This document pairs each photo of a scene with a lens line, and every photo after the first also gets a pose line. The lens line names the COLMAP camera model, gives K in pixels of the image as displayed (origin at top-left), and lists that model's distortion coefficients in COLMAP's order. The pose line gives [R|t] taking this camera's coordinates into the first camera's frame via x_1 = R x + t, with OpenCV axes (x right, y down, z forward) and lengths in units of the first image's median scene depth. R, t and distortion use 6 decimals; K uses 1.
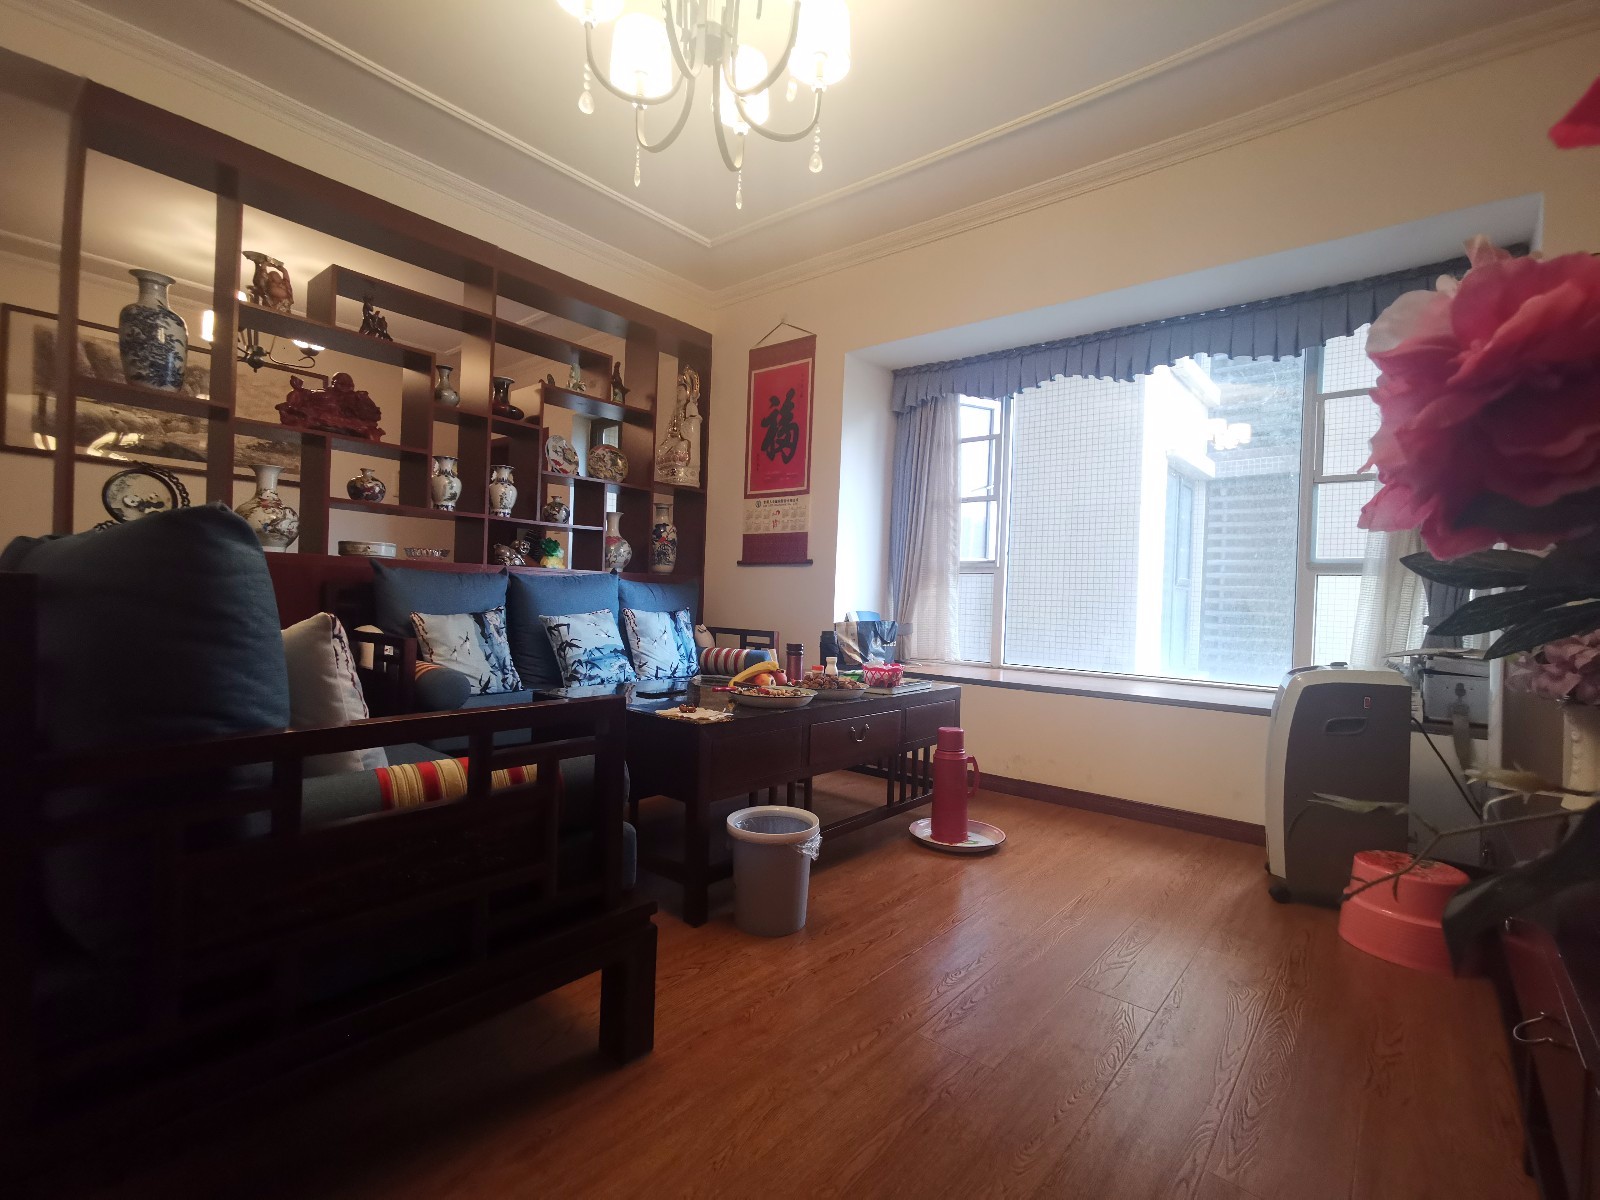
lens RADIAL K [[740.0, 0, 801.0], [0, 740.0, 603.9], [0, 0, 1]] dist [-0.002697, 0.005361]
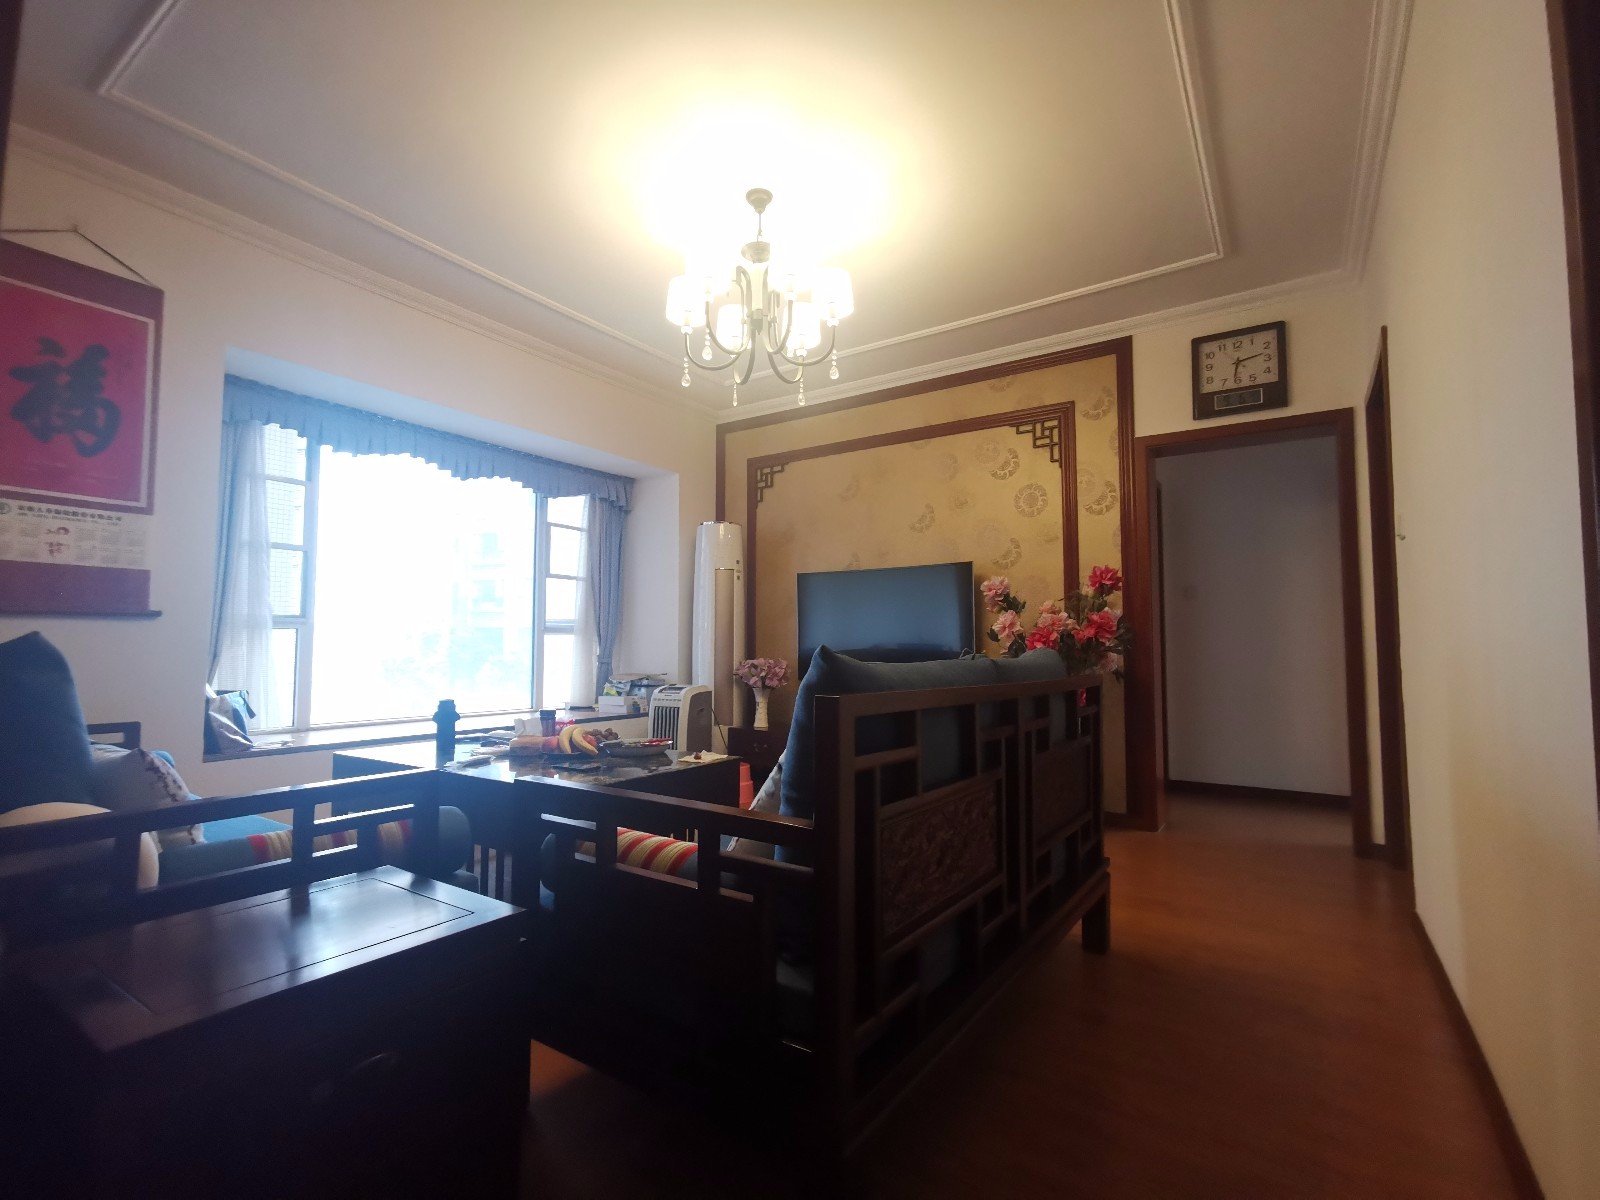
lens RADIAL K [[740.0, 0, 806.6], [0, 740.0, 606.6], [0, 0, 1]] dist [-0.002697, 0.005361]
pose [[-0.089976, 0.023581, 0.995665, -0.725316], [0.001270, 0.999722, -0.023562, -0.045944], [-0.995943, -0.000856, -0.089981, 0.449531]]
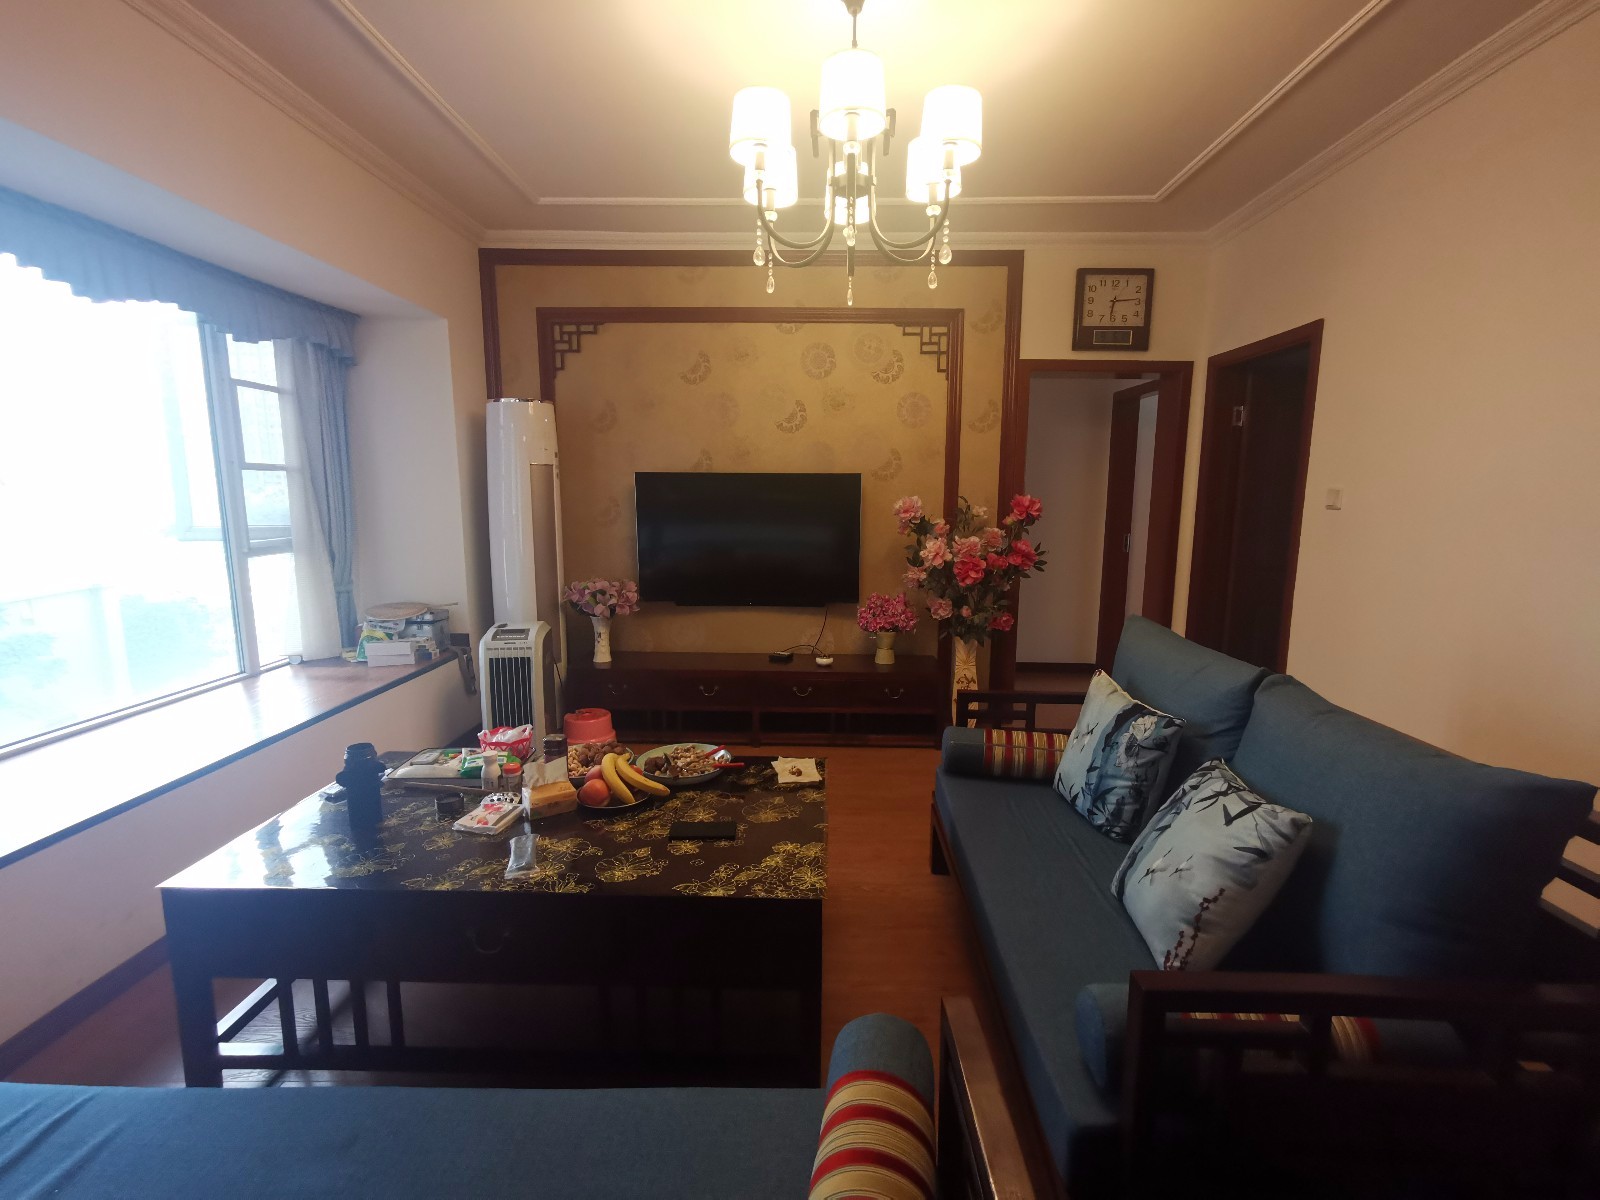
lens RADIAL K [[740.0, 0, 815.5], [0, 740.0, 603.0], [0, 0, 1]] dist [-0.002697, 0.005361]
pose [[-0.611840, -0.158013, 0.775038, -0.459920], [-0.022557, 0.982930, 0.182591, -0.141613], [-0.790660, 0.094234, -0.604961, 0.774657]]
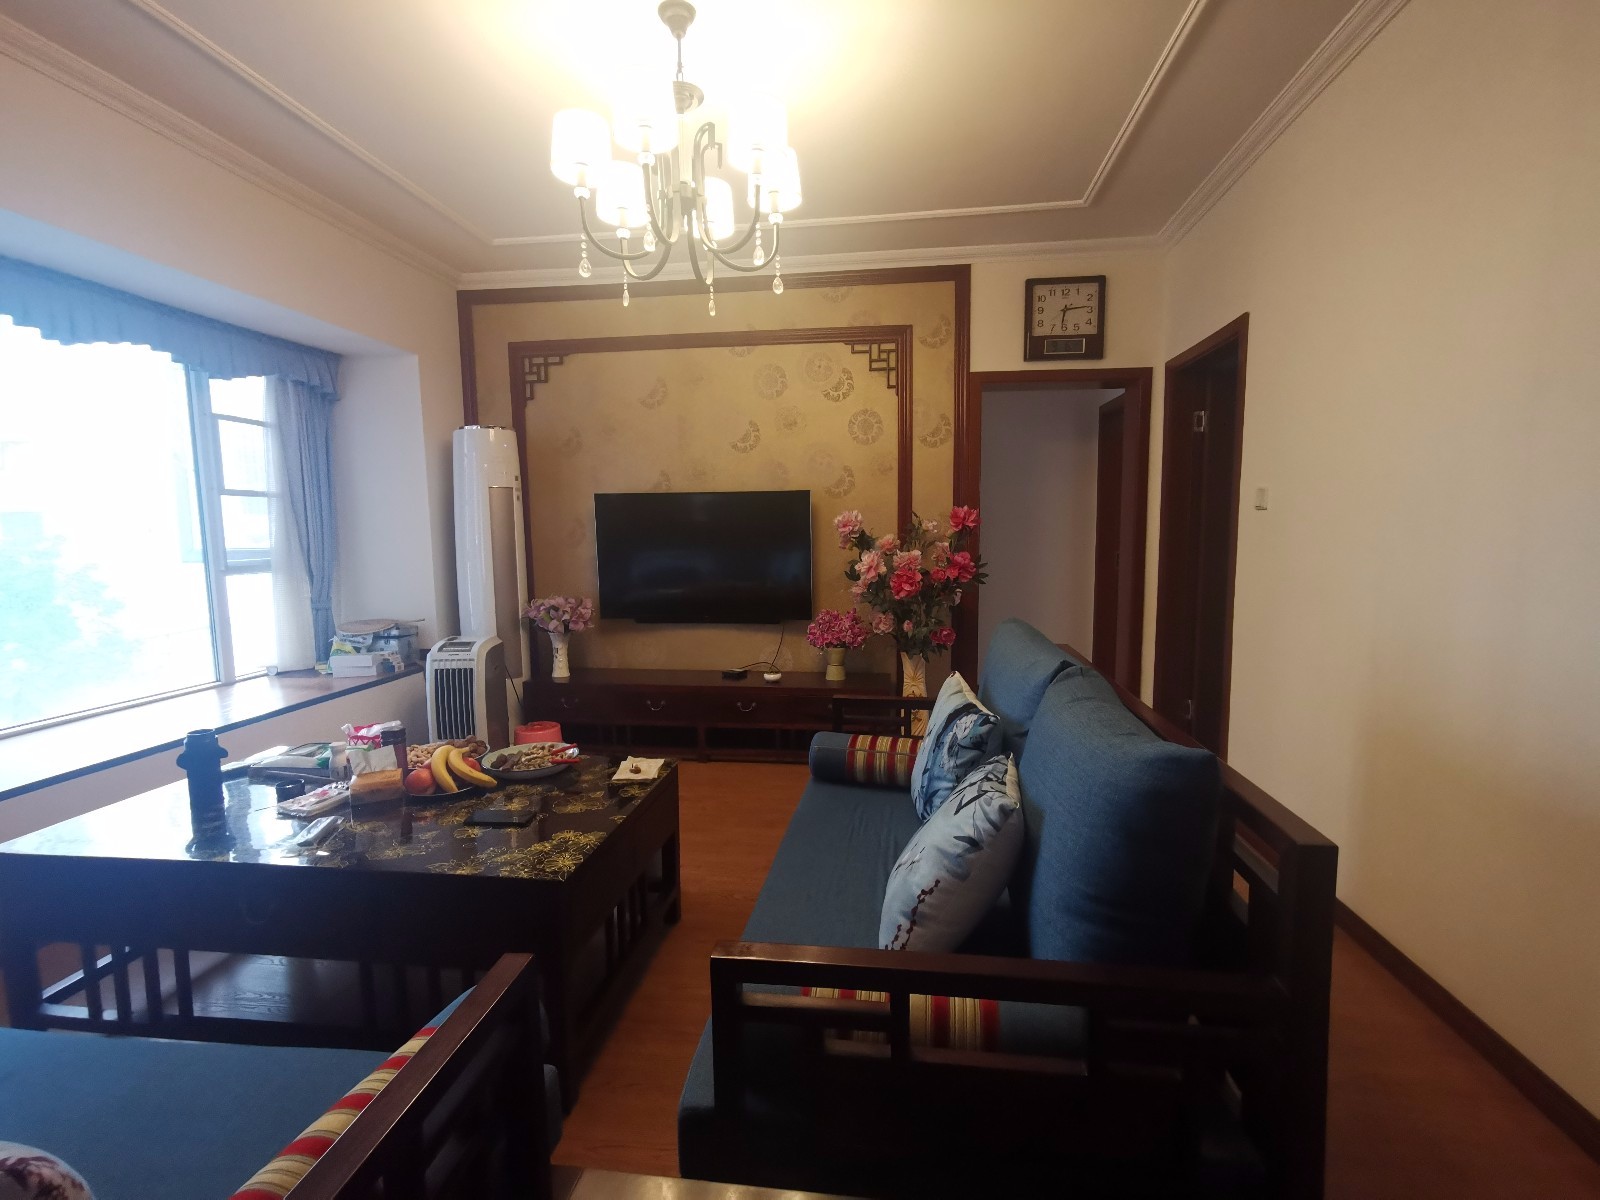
lens RADIAL K [[740.0, 0, 812.3], [0, 740.0, 604.4], [0, 0, 1]] dist [-0.002697, 0.005361]
pose [[-0.525639, -0.118532, 0.842410, -0.559219], [-0.002422, 0.990450, 0.137851, -0.118261], [-0.850704, 0.070419, -0.520906, 0.641181]]
